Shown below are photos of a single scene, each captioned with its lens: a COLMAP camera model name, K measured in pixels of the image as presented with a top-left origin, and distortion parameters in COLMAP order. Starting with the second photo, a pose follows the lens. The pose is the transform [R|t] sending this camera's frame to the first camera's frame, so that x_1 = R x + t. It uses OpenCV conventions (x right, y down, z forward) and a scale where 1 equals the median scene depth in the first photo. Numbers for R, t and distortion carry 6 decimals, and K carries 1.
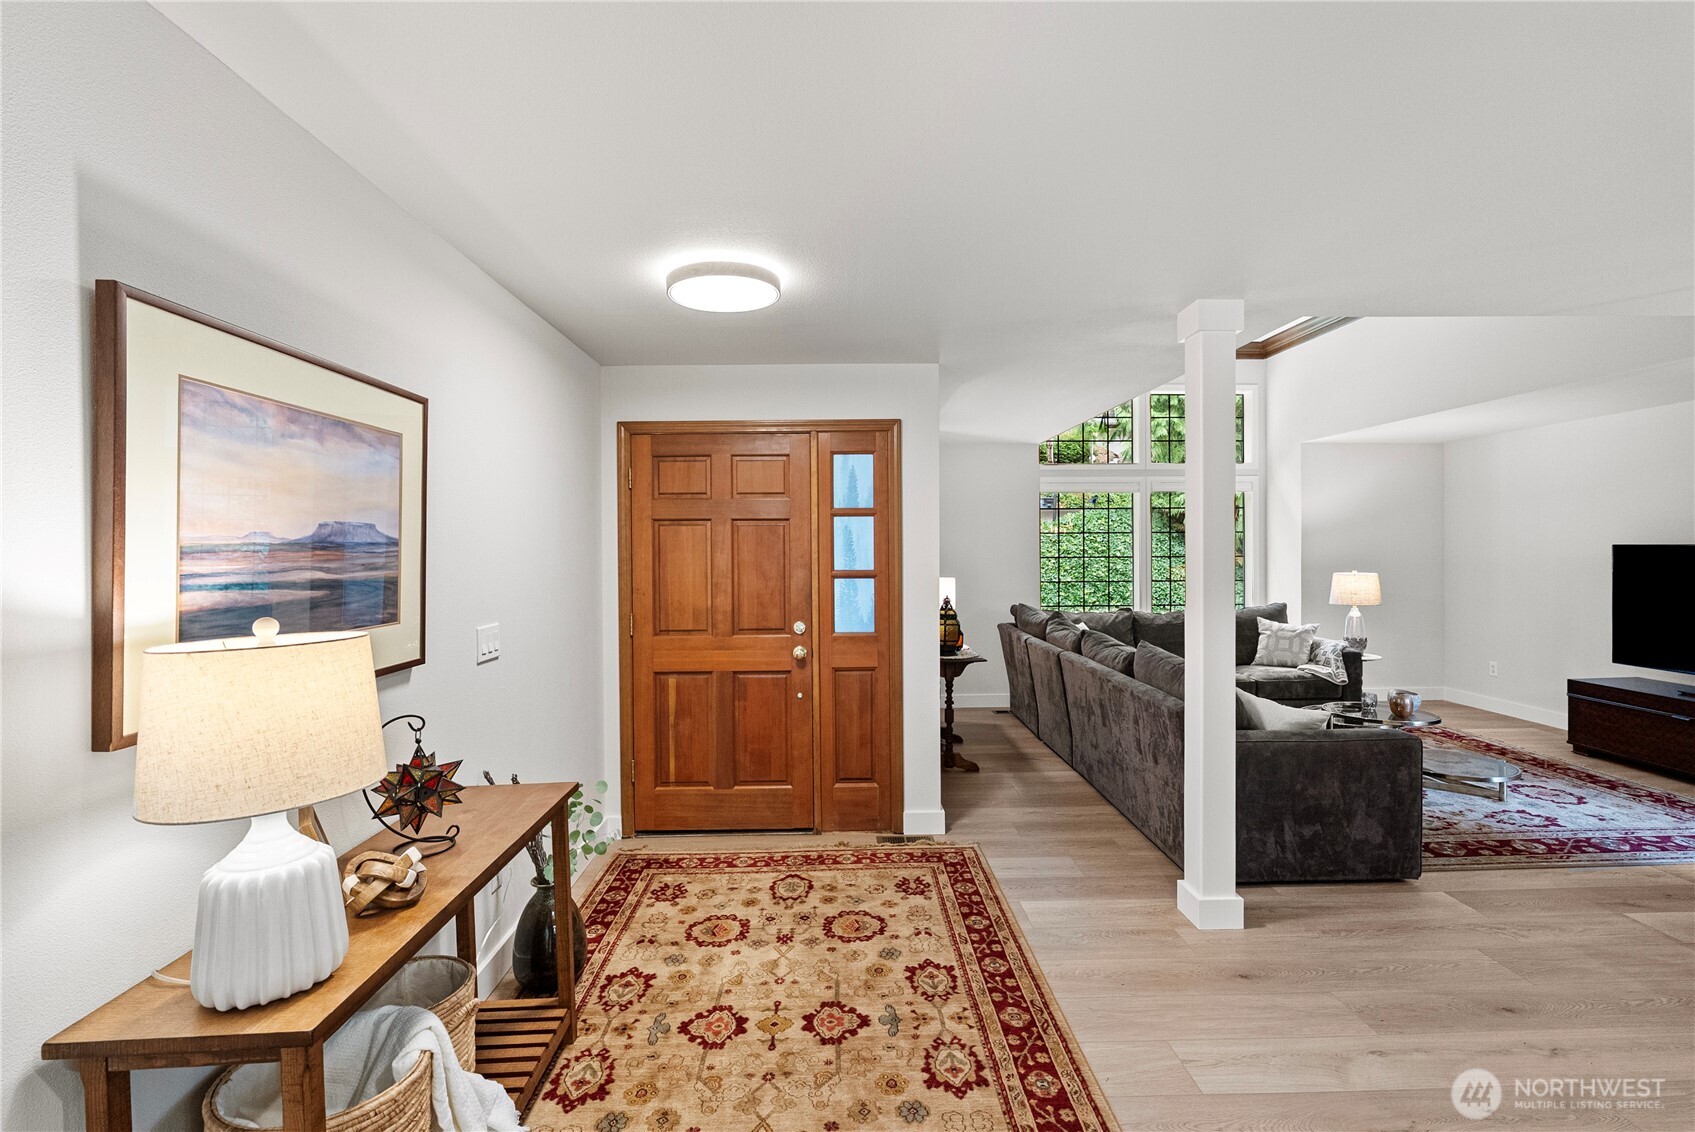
lens RADIAL K [[760.7, 0, 847.5], [0, 760.7, 566.0], [0, 0, 1]] dist [-0.001174, -0.000173]
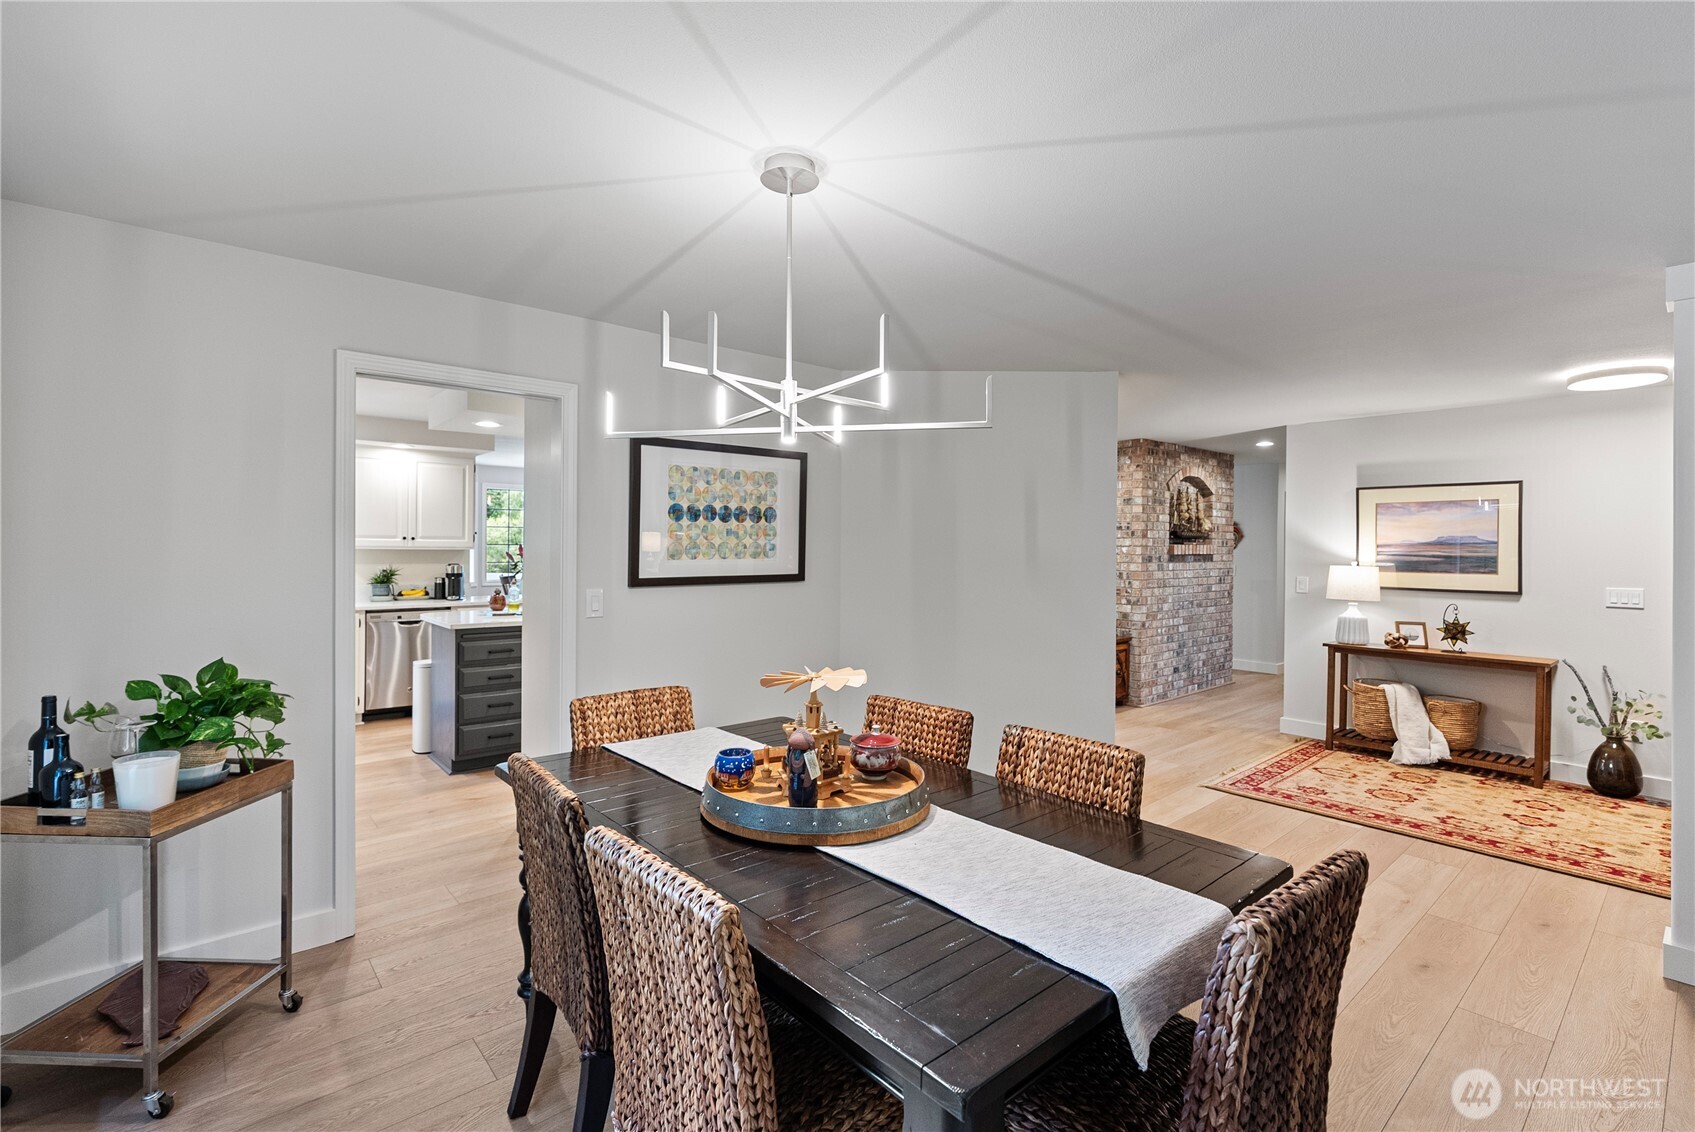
lens RADIAL K [[779.9, 0, 848.9], [0, 779.9, 542.5], [0, 0, 1]] dist [-0.001173, -0.000184]
pose [[-0.765623, 0.002493, -0.643285, 2.729005], [-0.008349, 0.999870, 0.013813, -0.048370], [0.643236, 0.015946, -0.765502, 1.606781]]
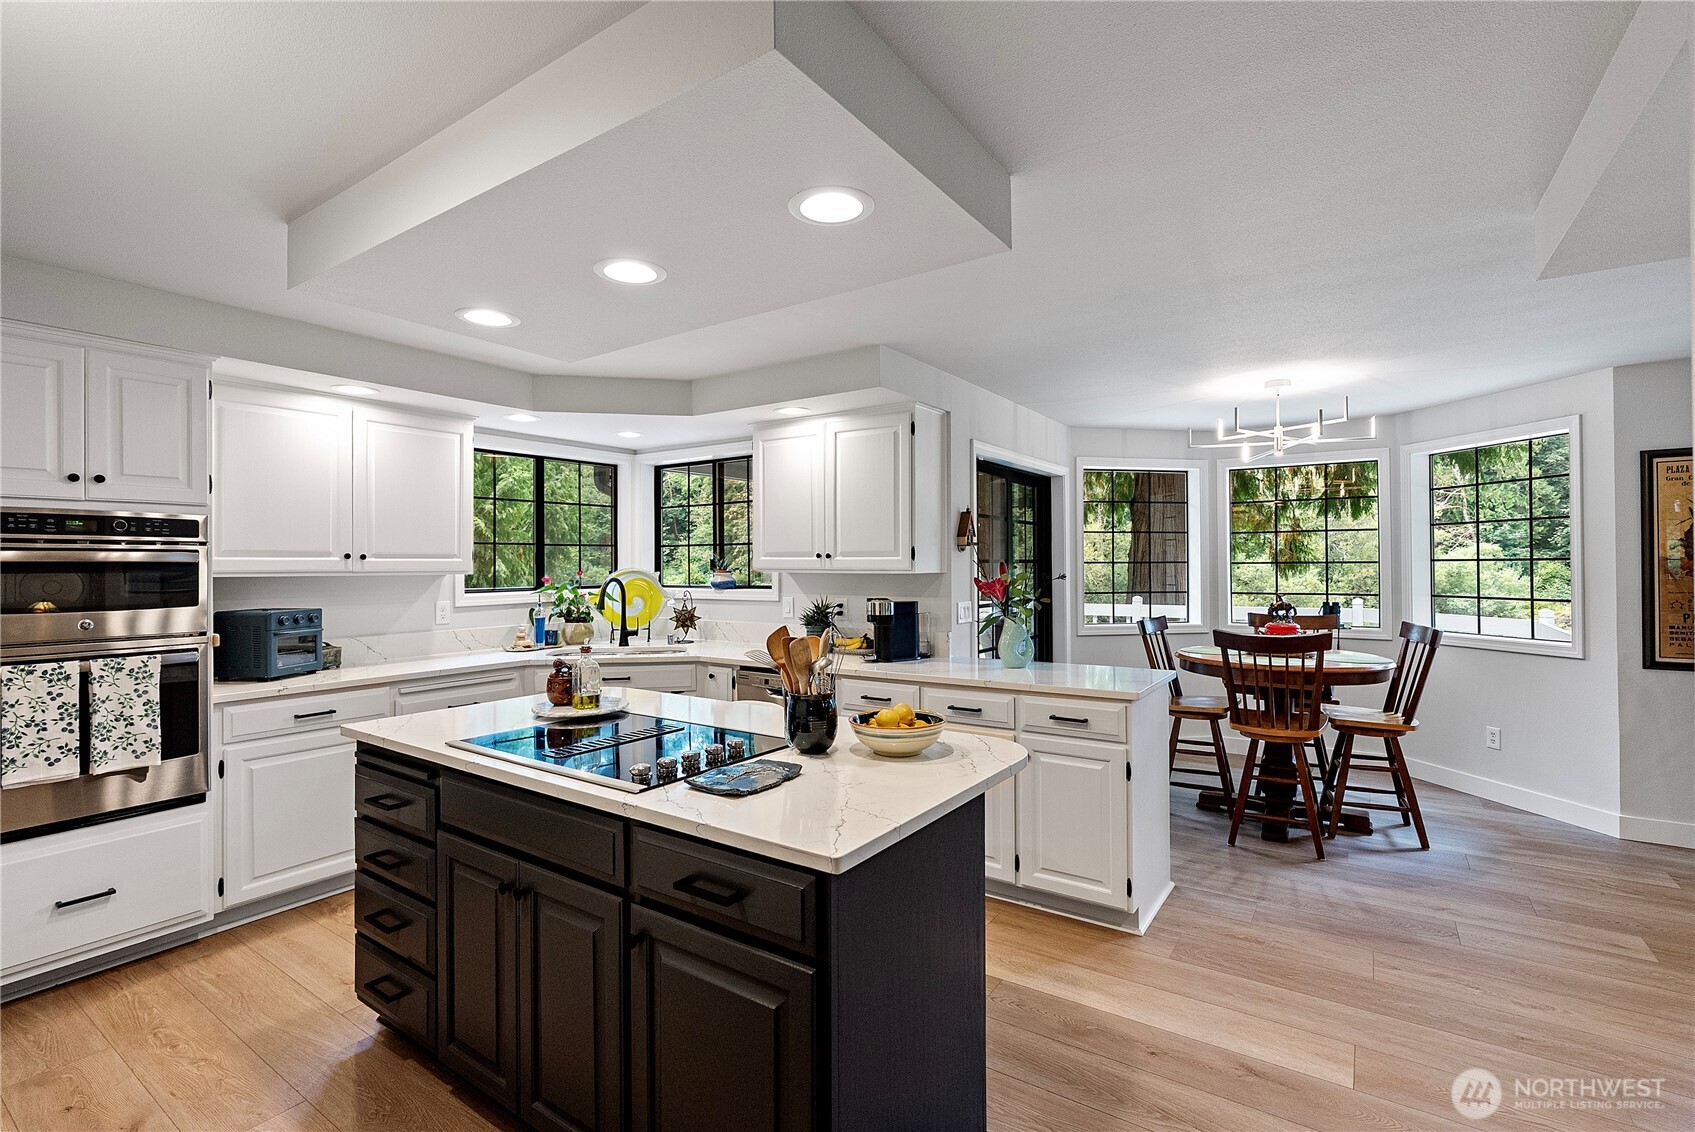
lens RADIAL K [[760.7, 0, 847.5], [0, 760.7, 566.0], [0, 0, 1]] dist [-0.001174, -0.000173]
pose [[-0.813178, 0.014240, 0.581841, 0.807821], [0.022737, 0.999715, 0.007310, 0.008470], [-0.581571, 0.019174, -0.813270, -0.514735]]
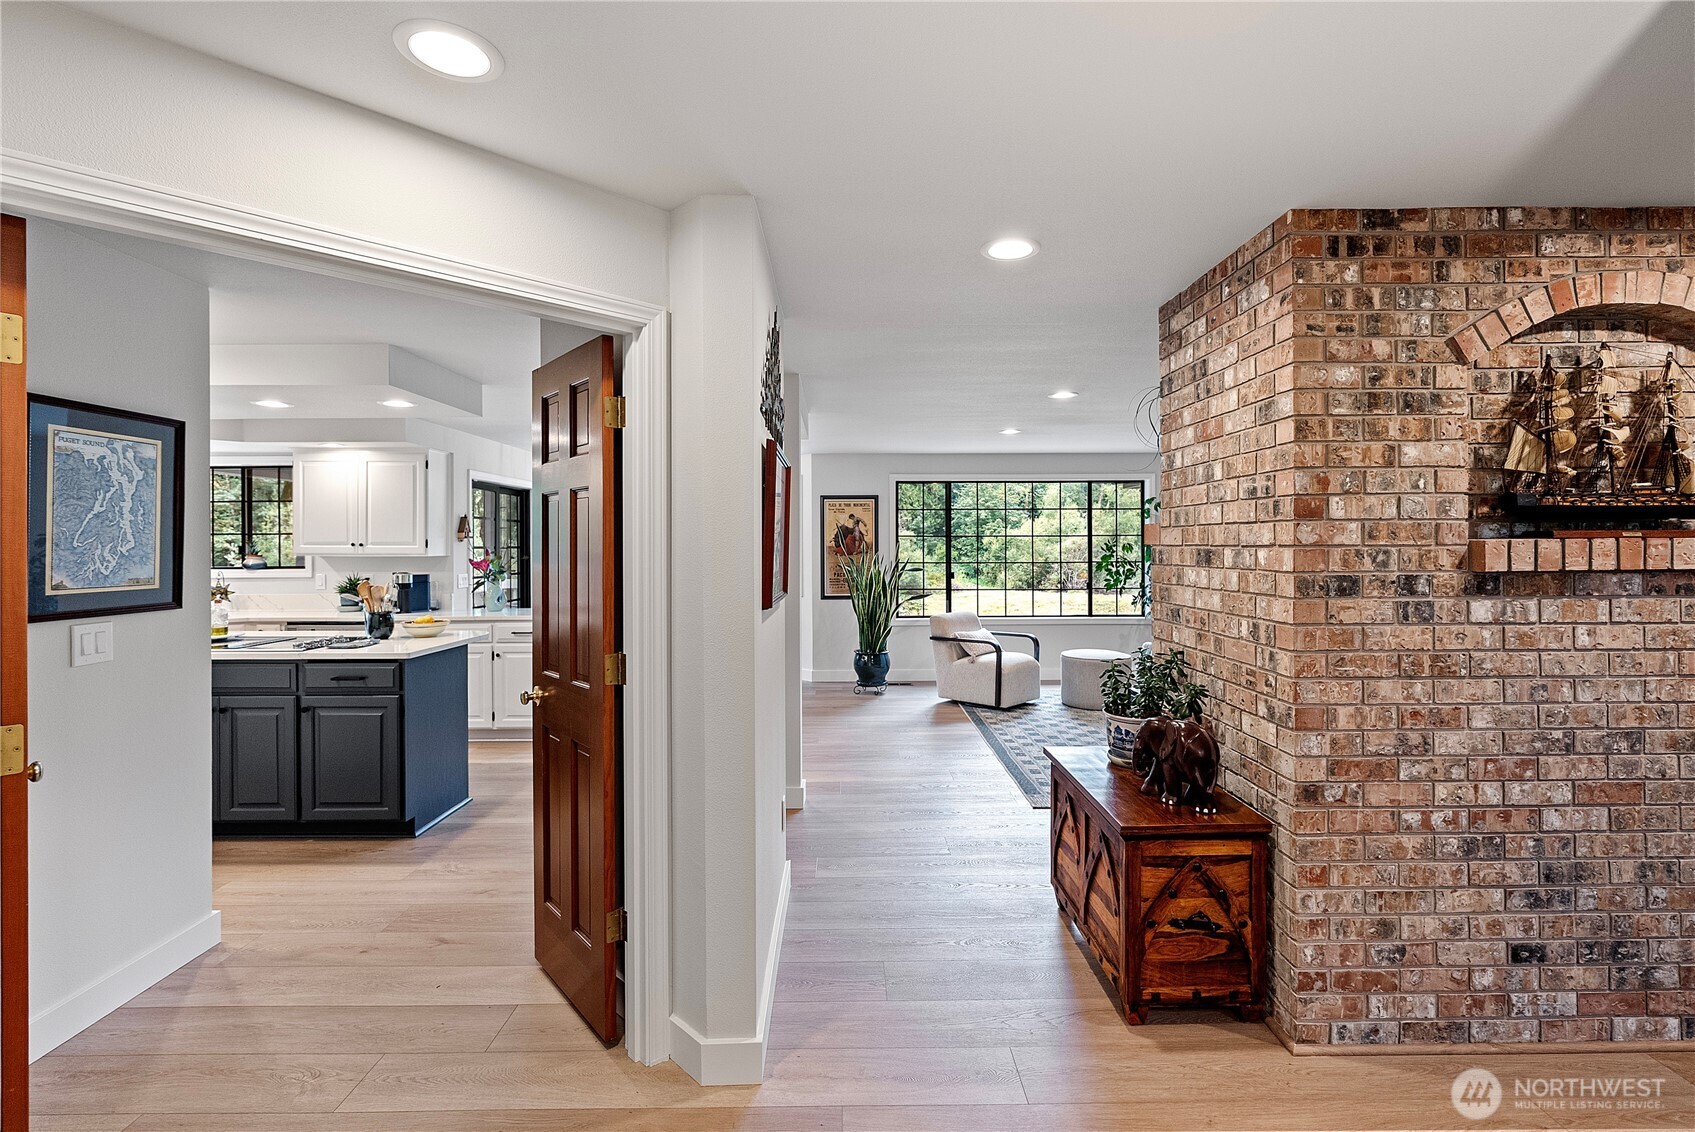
lens RADIAL K [[779.9, 0, 848.9], [0, 779.9, 542.5], [0, 0, 1]] dist [-0.001173, -0.000184]
pose [[-0.999733, 0.014824, 0.017723, 0.057122], [0.015043, 0.999811, 0.012288, -0.022365], [-0.017537, 0.012551, -0.999767, 0.894136]]
